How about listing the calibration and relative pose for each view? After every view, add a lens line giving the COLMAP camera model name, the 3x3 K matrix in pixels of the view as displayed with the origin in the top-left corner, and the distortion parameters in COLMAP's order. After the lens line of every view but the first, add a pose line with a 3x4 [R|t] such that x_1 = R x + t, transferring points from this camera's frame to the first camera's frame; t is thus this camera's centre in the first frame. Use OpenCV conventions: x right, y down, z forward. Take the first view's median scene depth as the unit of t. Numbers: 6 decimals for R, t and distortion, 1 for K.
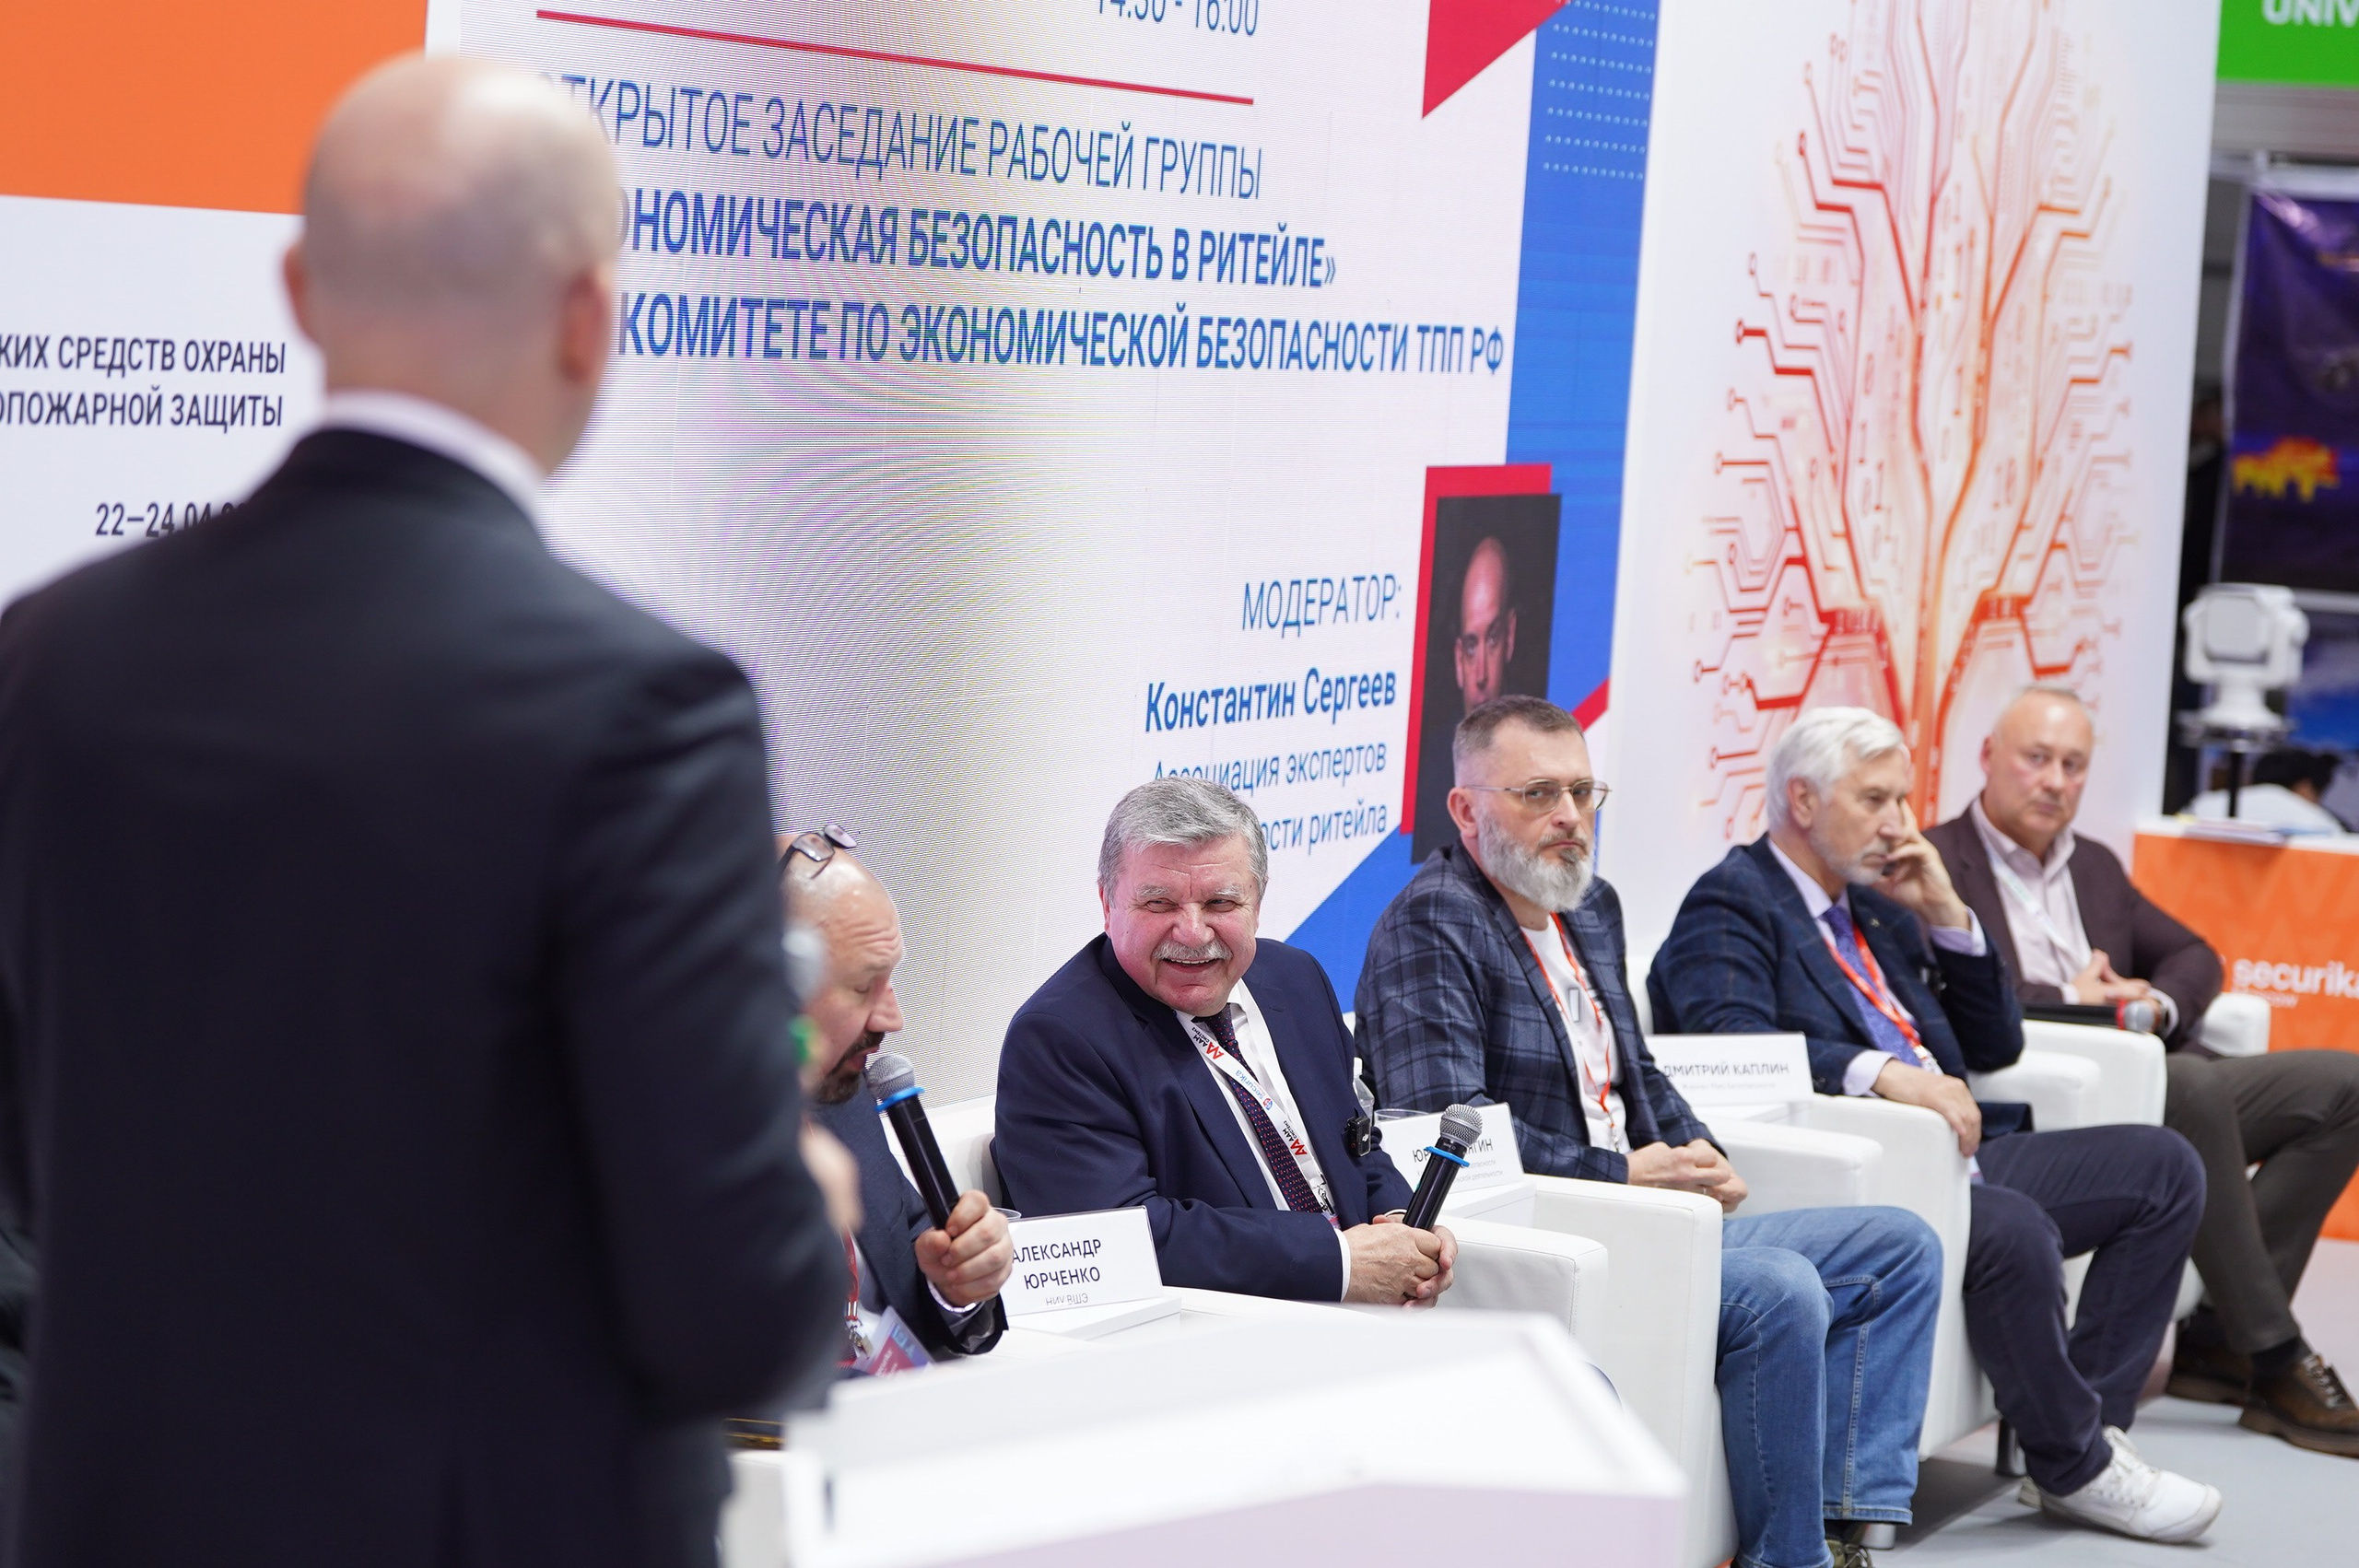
lens RADIAL K [[6084.7, 0, 1191.6], [0, 6084.7, 763.1], [0, 0, 1]] dist [-0.019086, 0.000000]
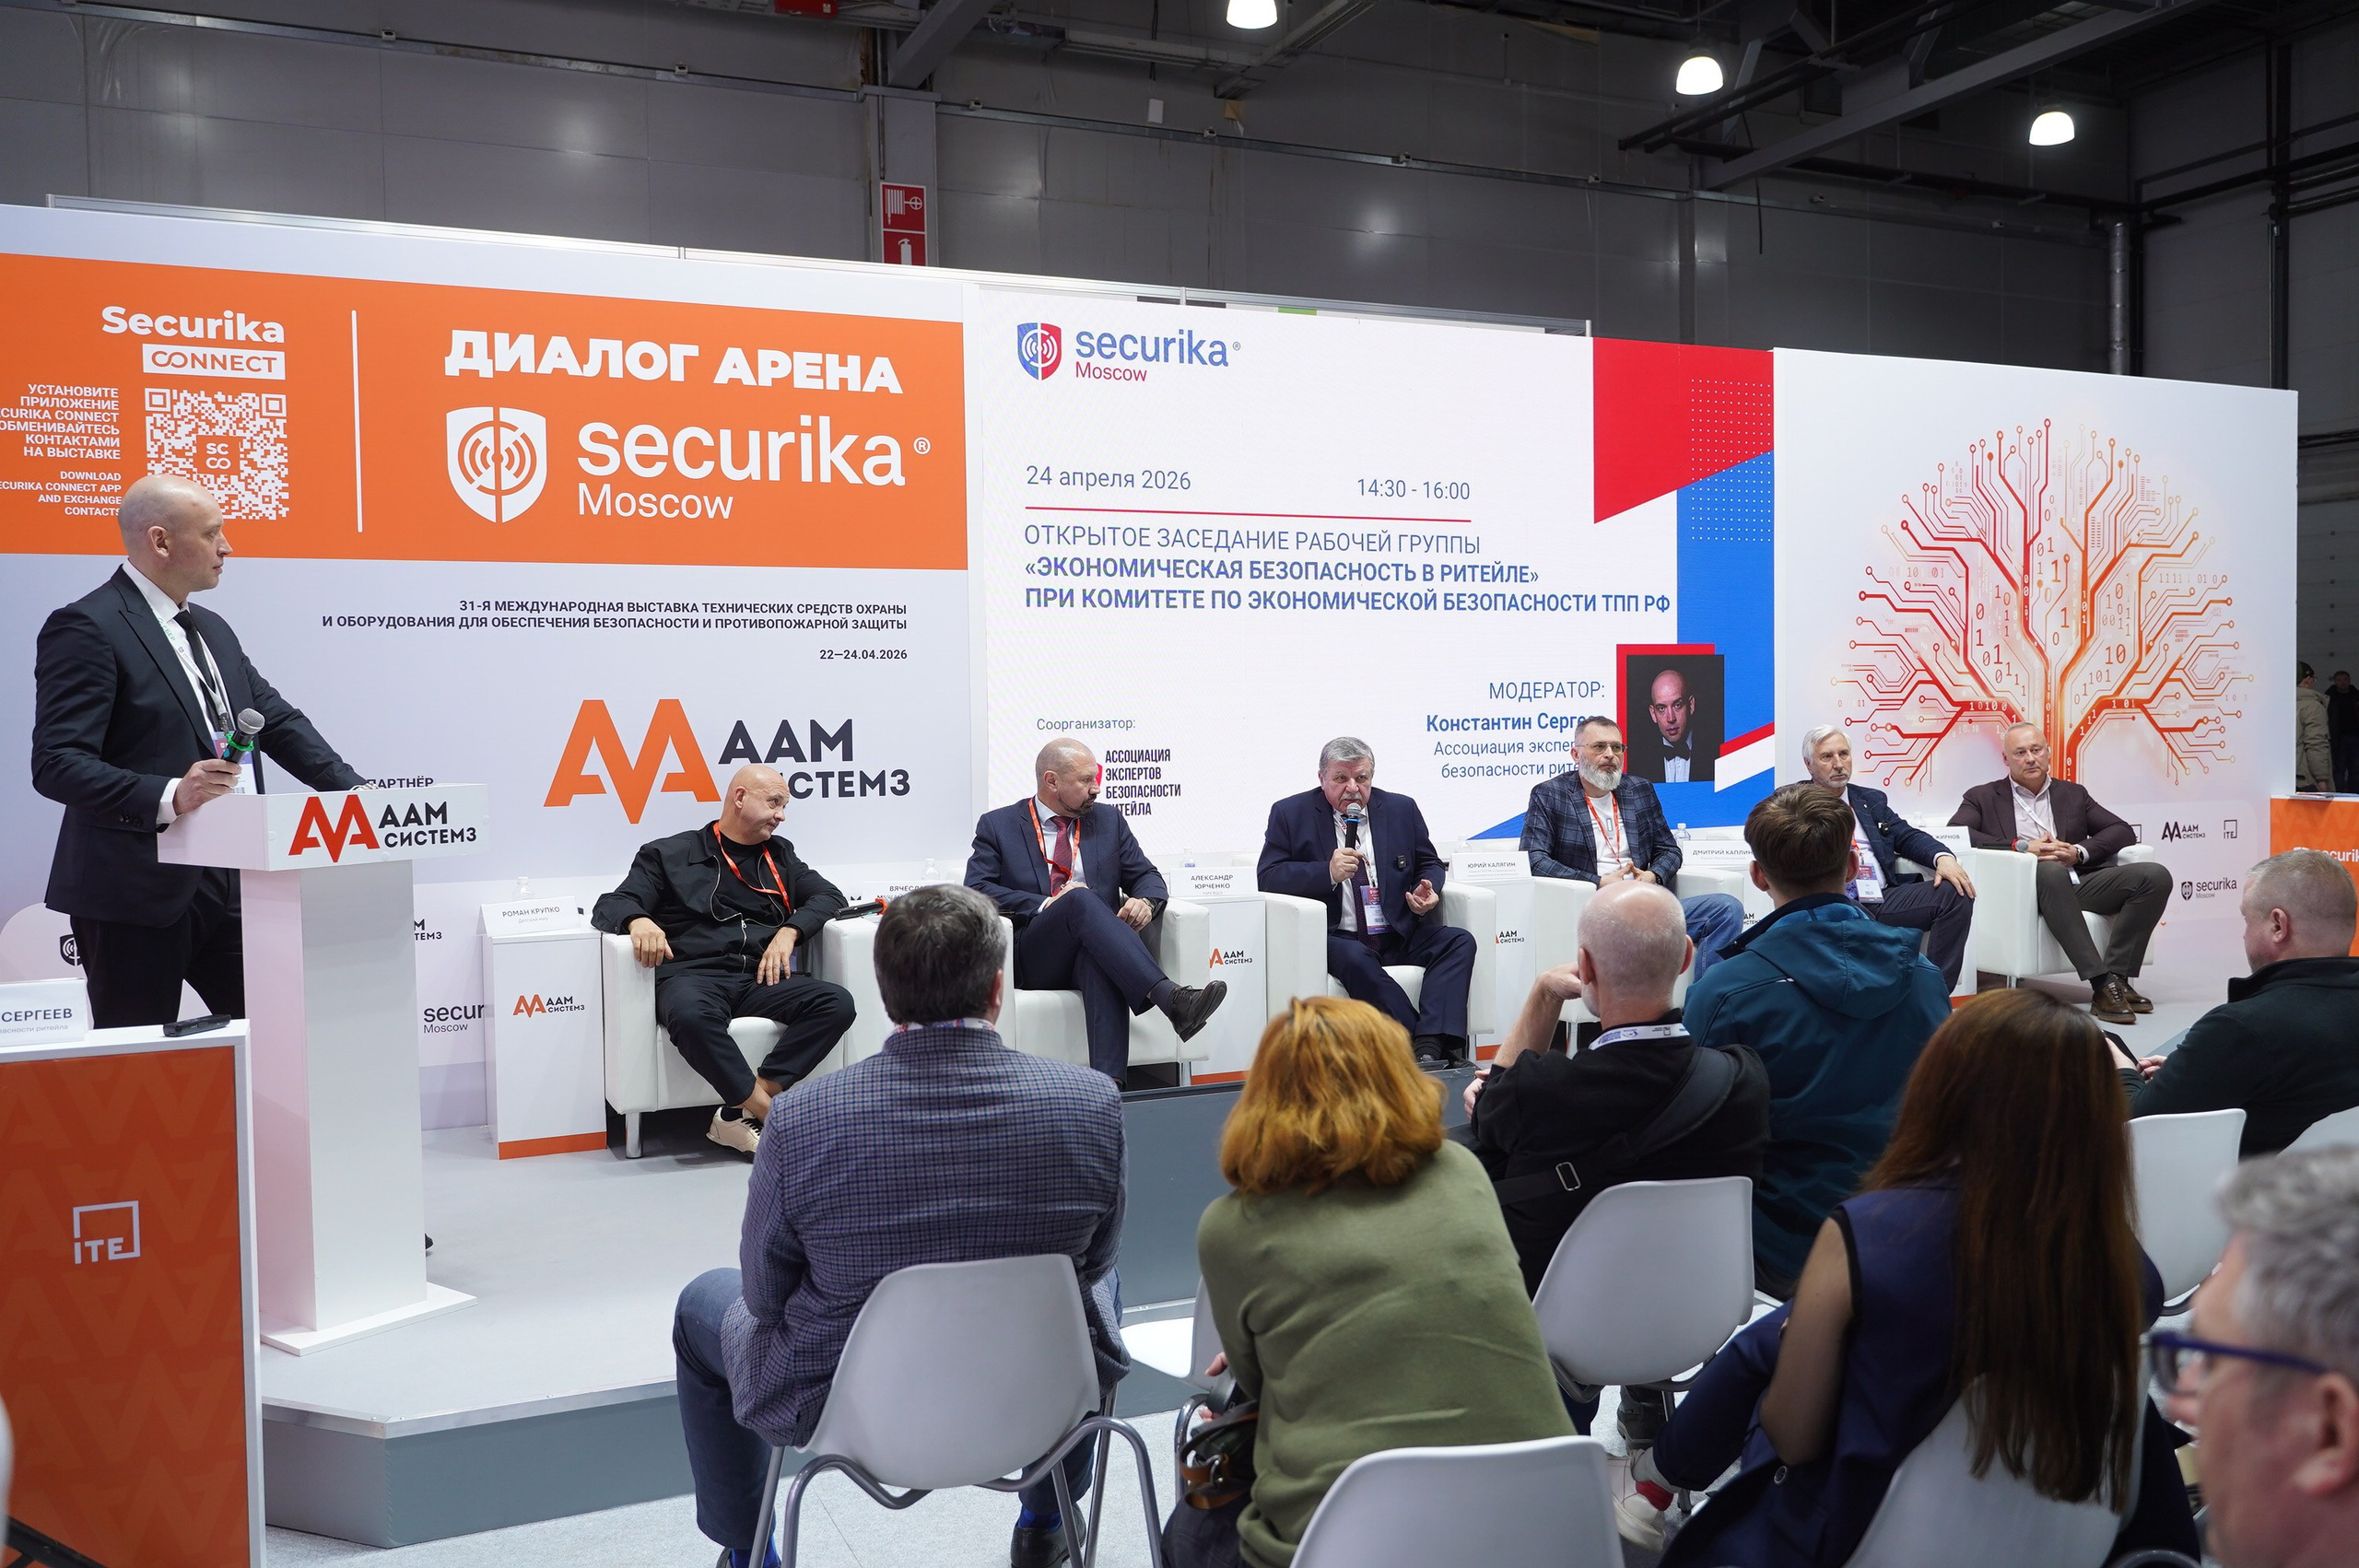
lens RADIAL K [[1924.0, 0, 1192.6], [0, 1924.0, 785.3], [0, 0, 1]] dist [-0.028914, 0.014419]
pose [[0.745581, -0.042664, -0.665047, 0.504892], [0.005128, 0.998286, -0.058292, 0.071869], [0.666395, 0.040051, 0.744523, 0.197947]]
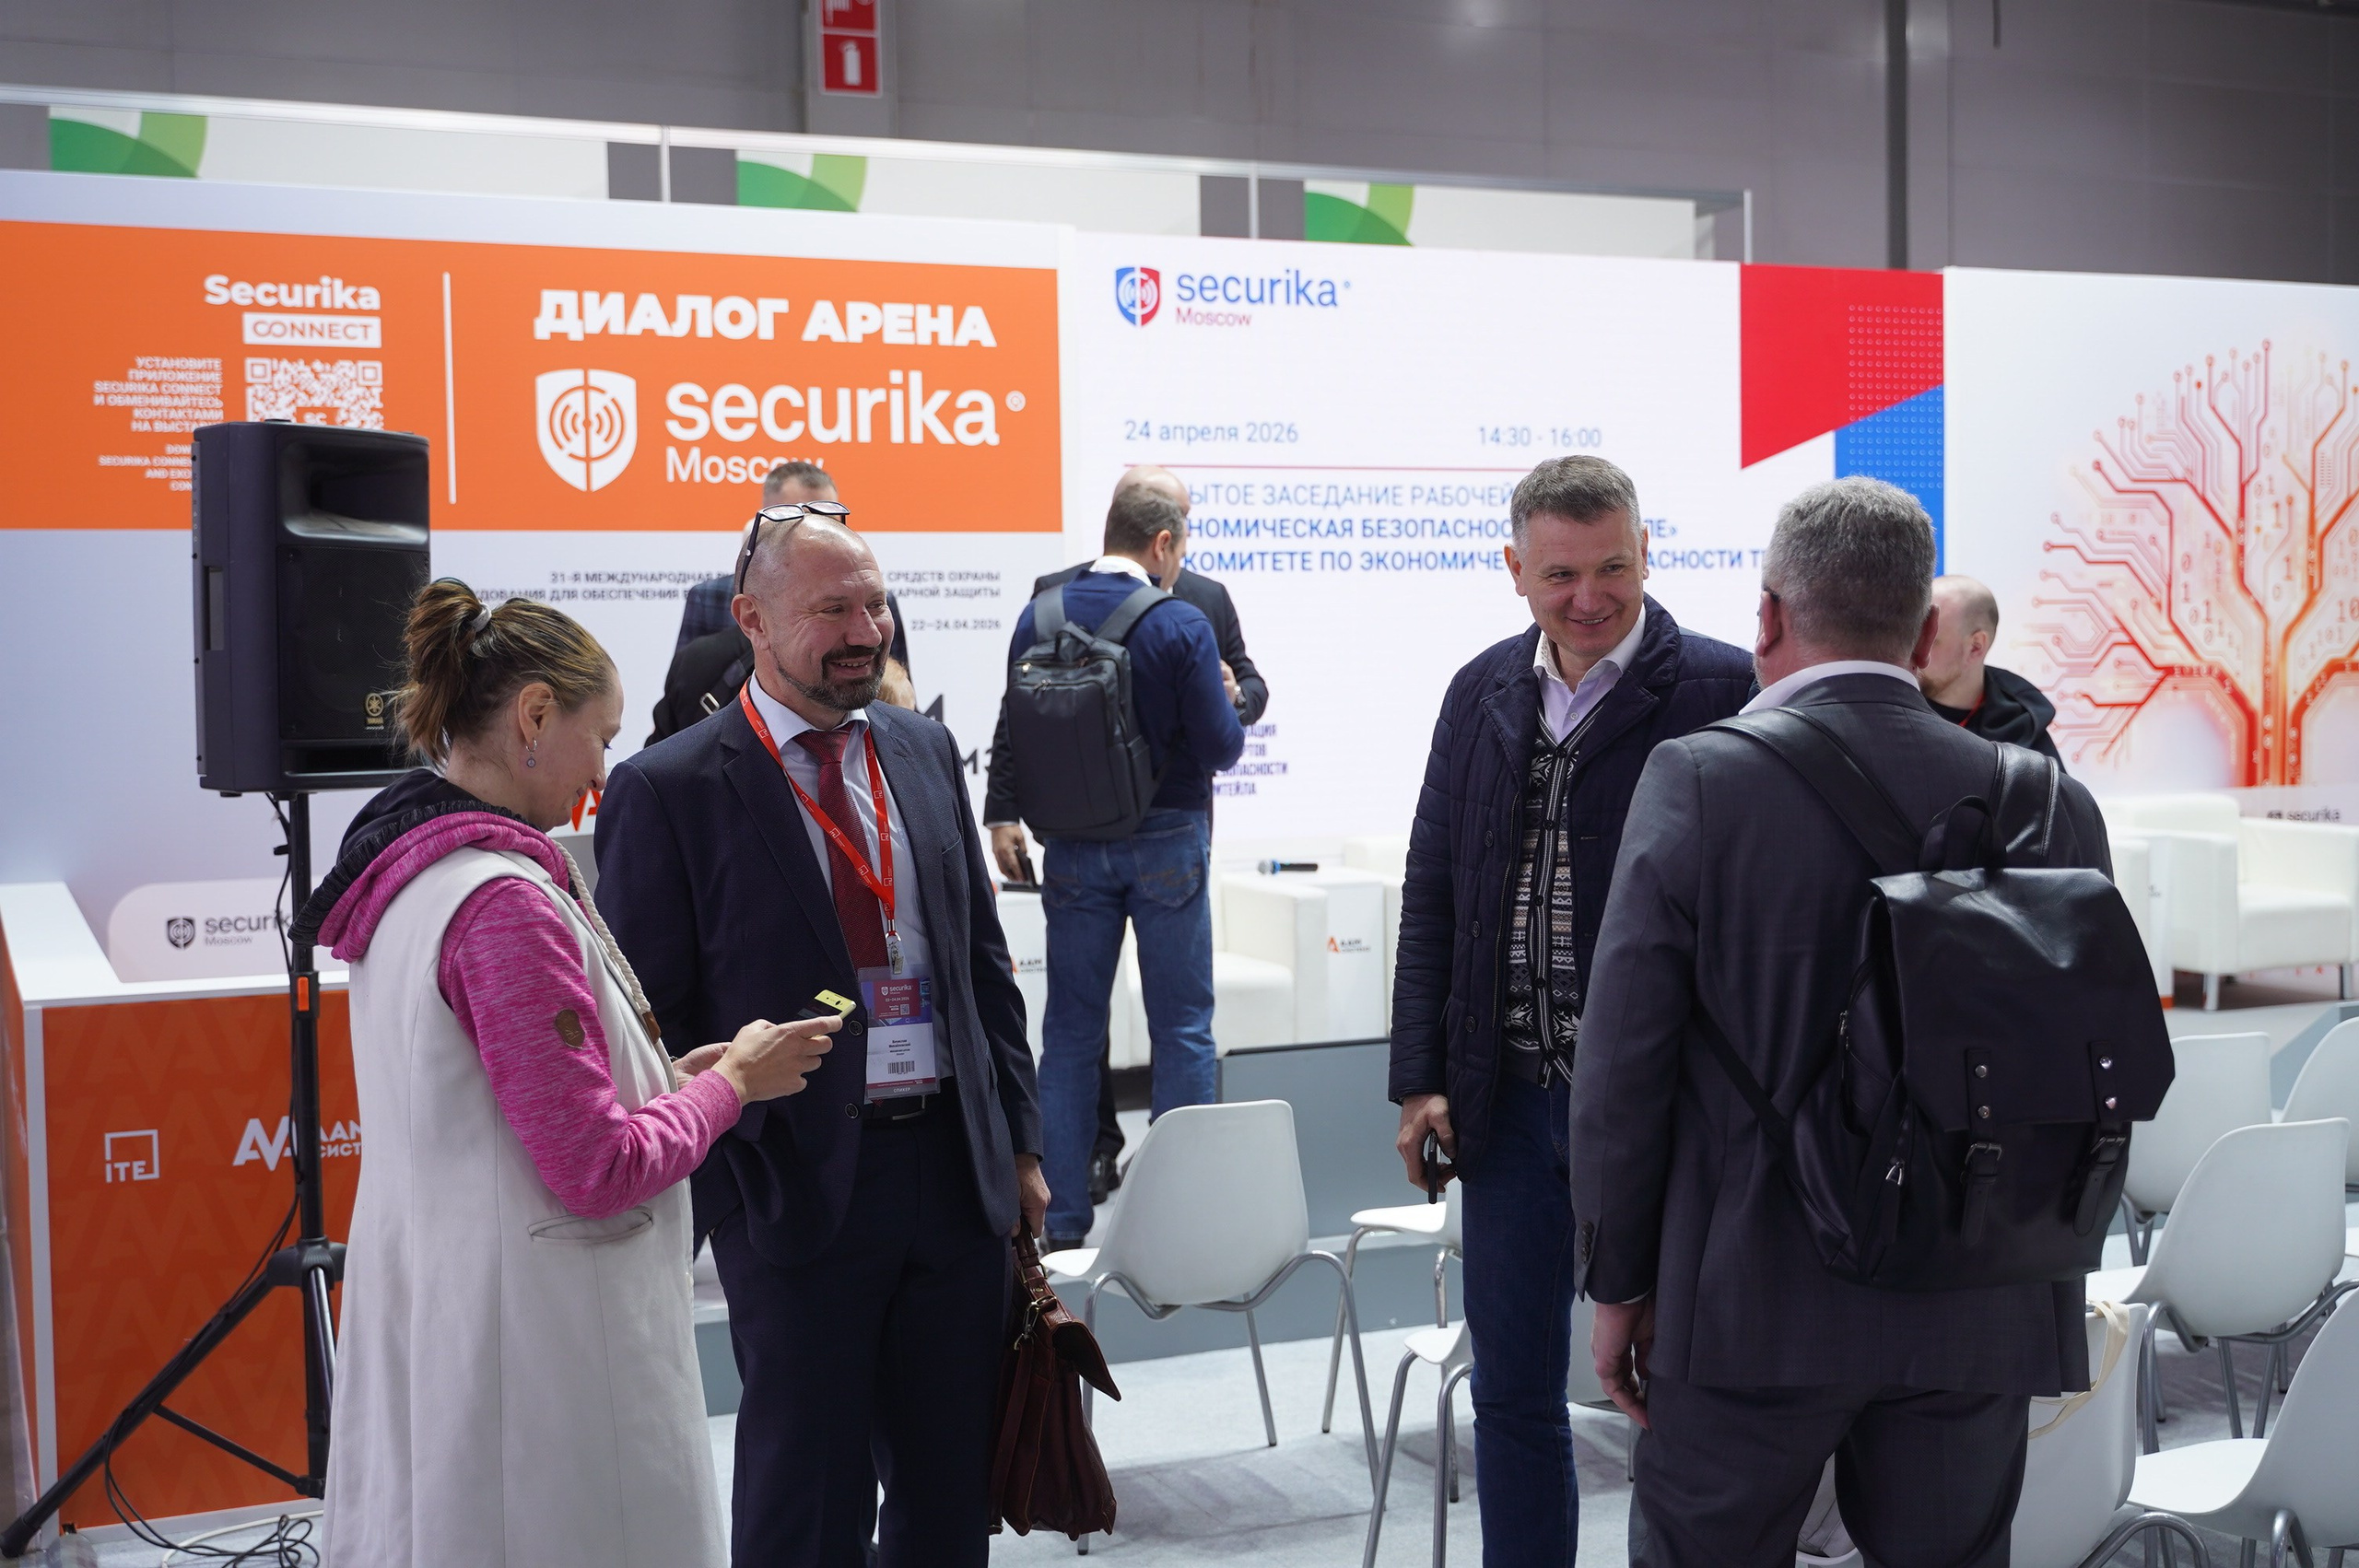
lens RADIAL K [[2773.6, 0, 1169.6], [0, 2773.6, 794.8], [0, 0, 1]] dist [-0.011152, 0.000000]
pose [[0.738453, -0.037682, -0.673251, 0.659430], [0.006988, 0.998811, -0.048238, 0.089243], [0.674268, 0.030917, 0.737839, -0.036771]]
